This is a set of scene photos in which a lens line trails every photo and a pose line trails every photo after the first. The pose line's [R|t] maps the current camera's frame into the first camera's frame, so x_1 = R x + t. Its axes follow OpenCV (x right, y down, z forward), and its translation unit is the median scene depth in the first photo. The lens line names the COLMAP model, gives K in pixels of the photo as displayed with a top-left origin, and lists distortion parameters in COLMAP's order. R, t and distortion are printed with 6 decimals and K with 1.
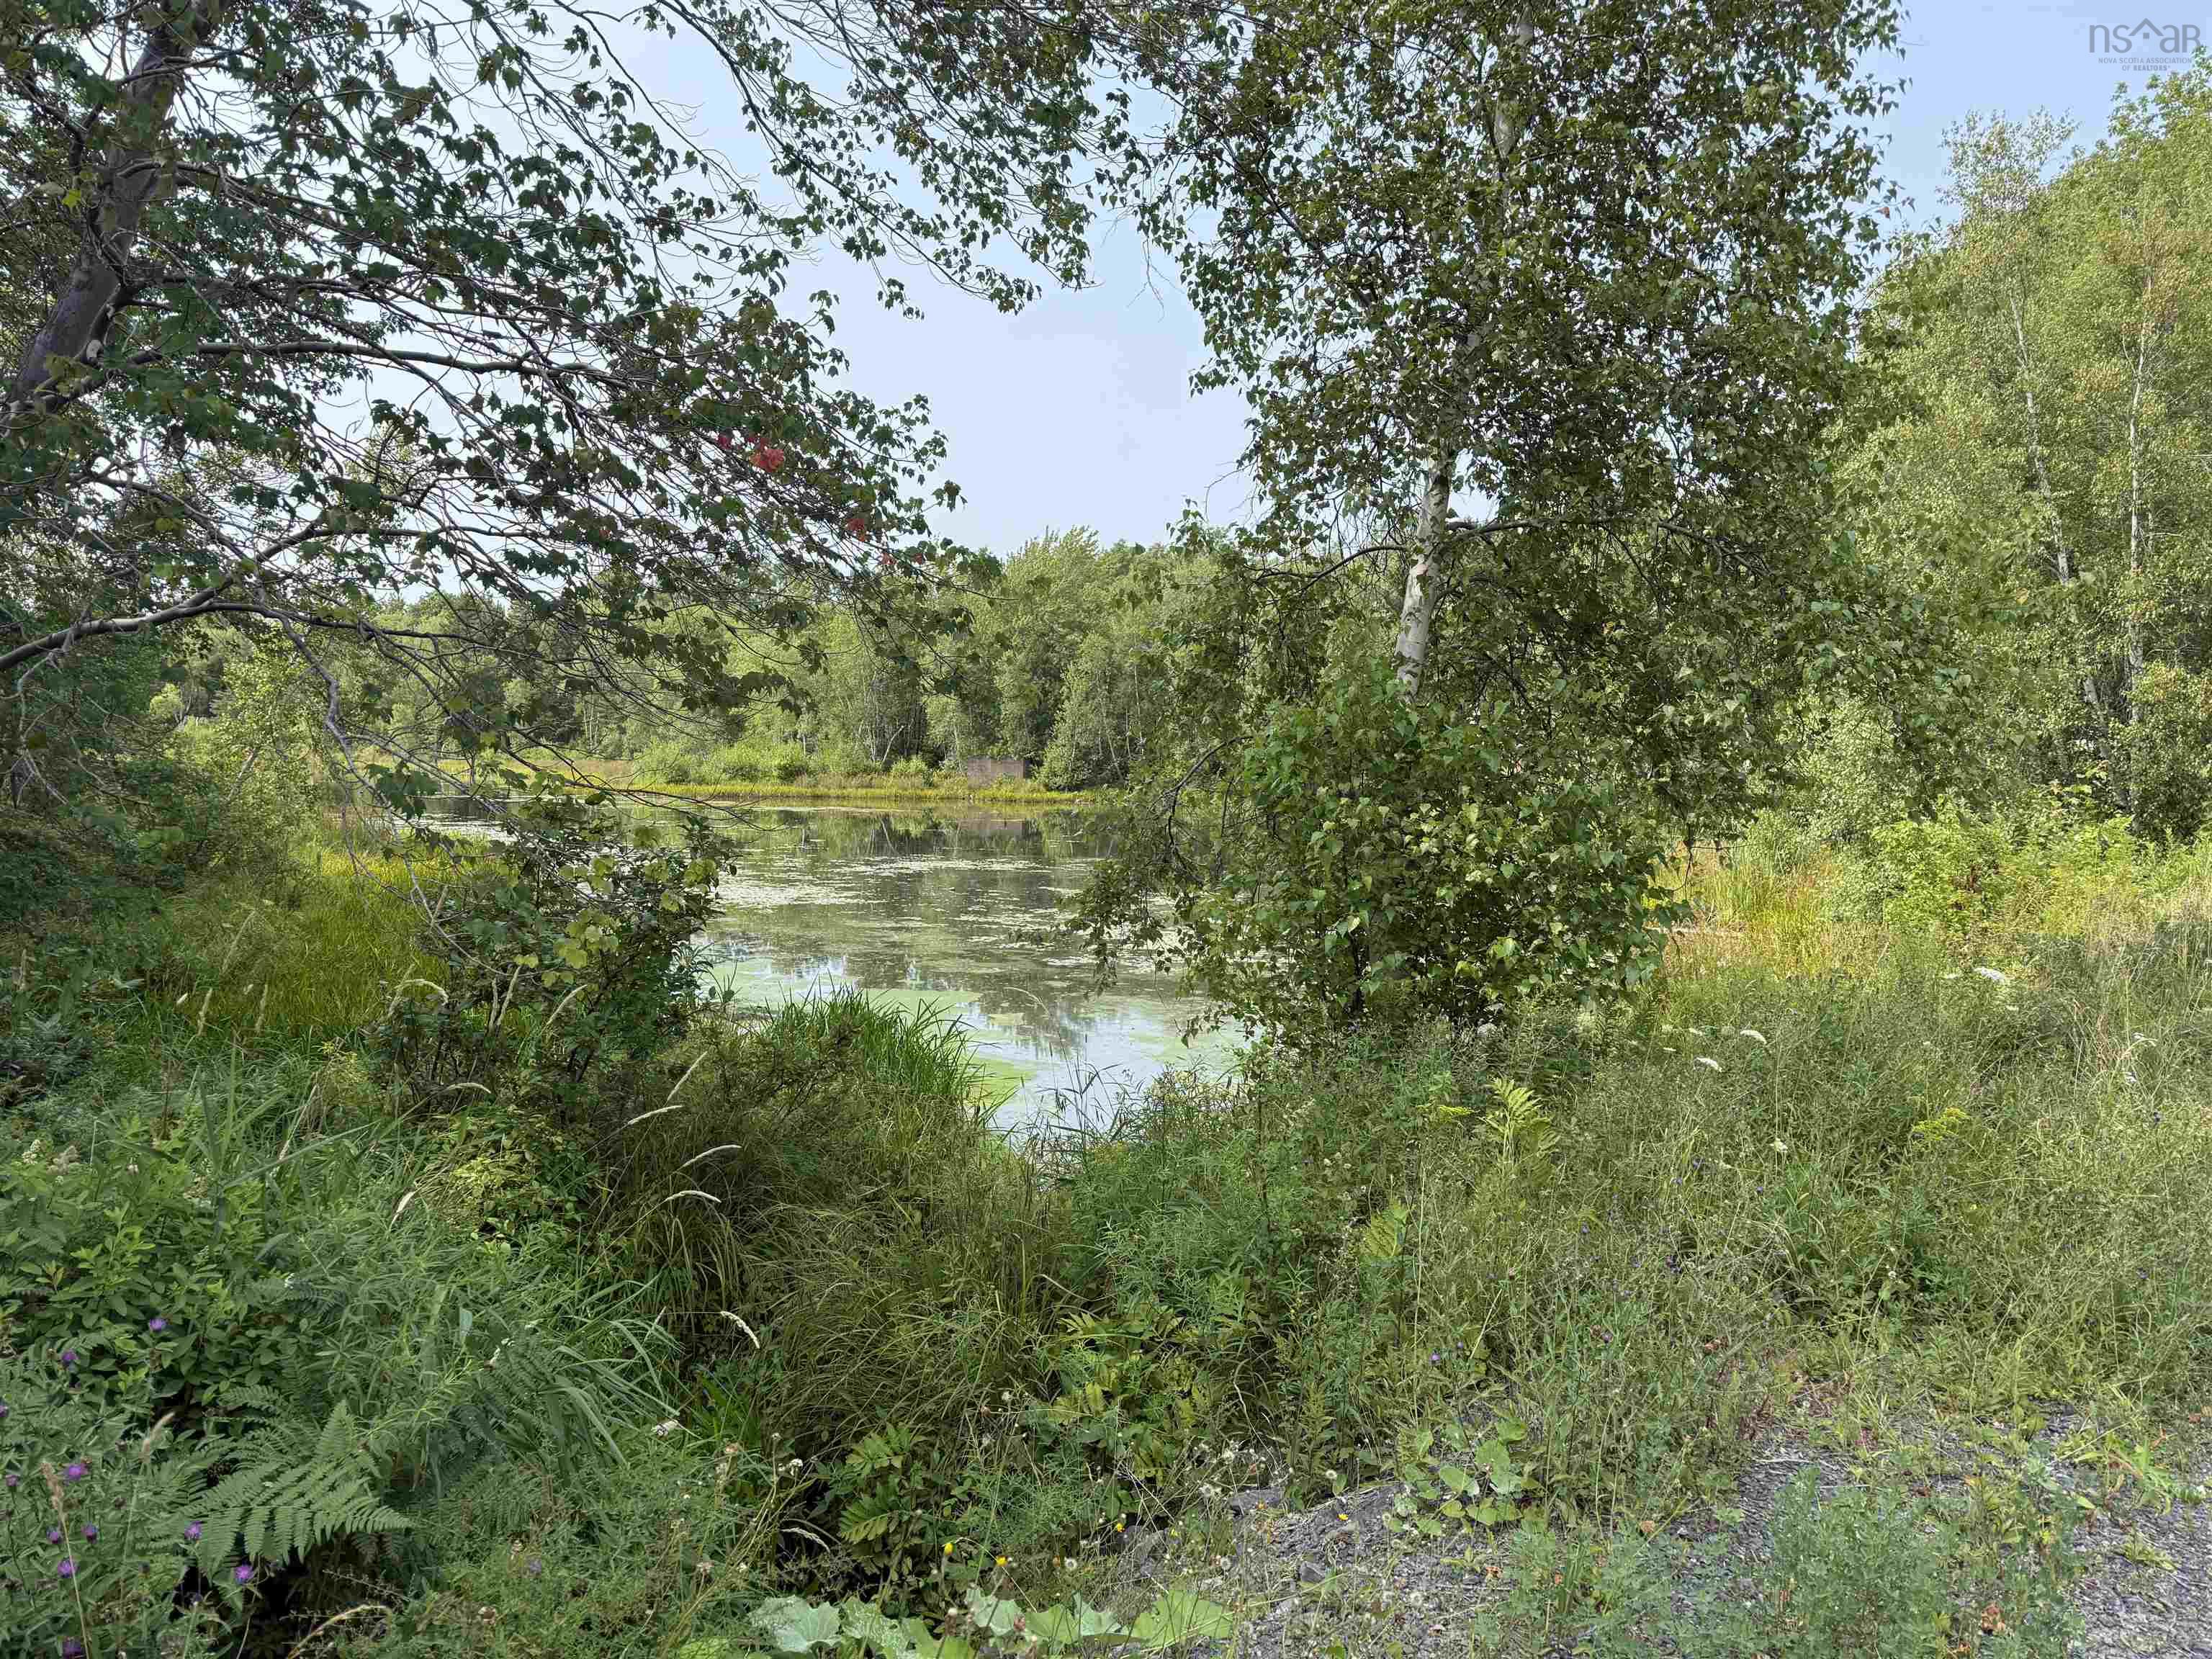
lens RADIAL K [[1533.9, 0, 1107.3], [0, 1533.9, 835.9], [0, 0, 1]] dist [0.037805, -0.000636]
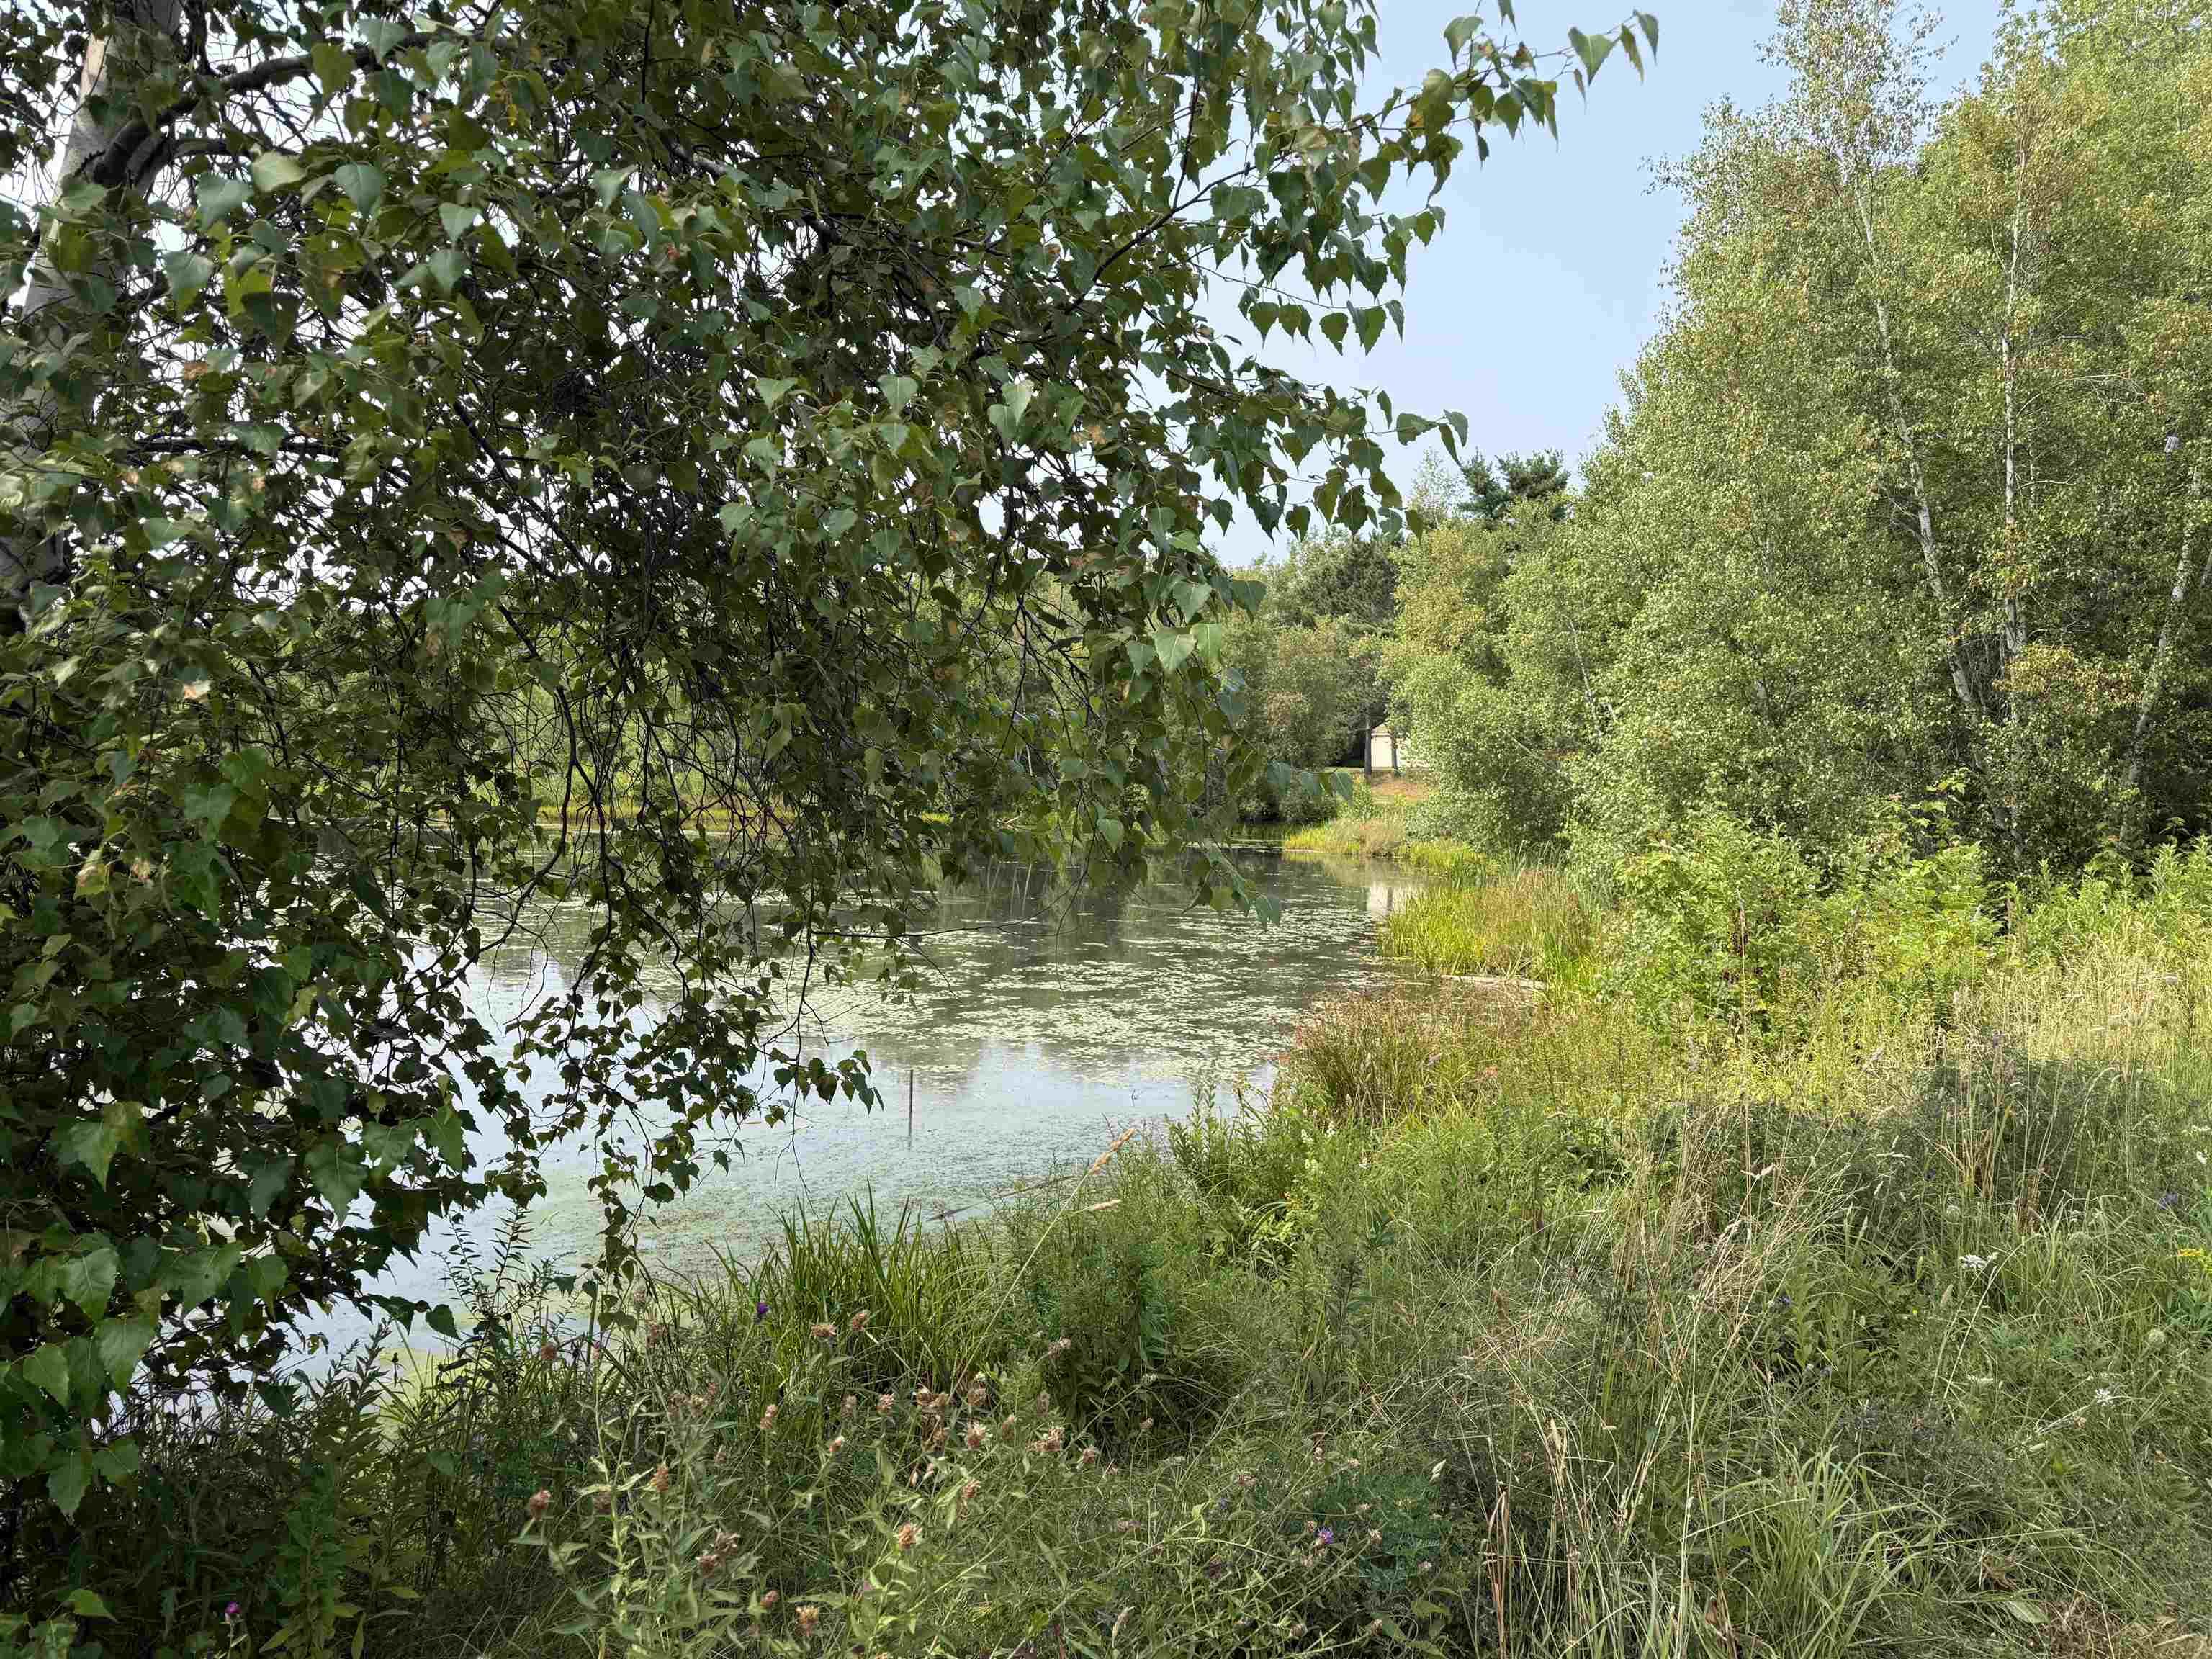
lens RADIAL K [[1533.9, 0, 1104.1], [0, 1533.9, 819.7], [0, 0, 1]] dist [0.037805, -0.000636]
pose [[0.999641, 0.001767, 0.026747, 0.190426], [-0.001038, 0.999628, -0.027242, -0.003055], [-0.026785, 0.027204, 0.999271, 0.246710]]
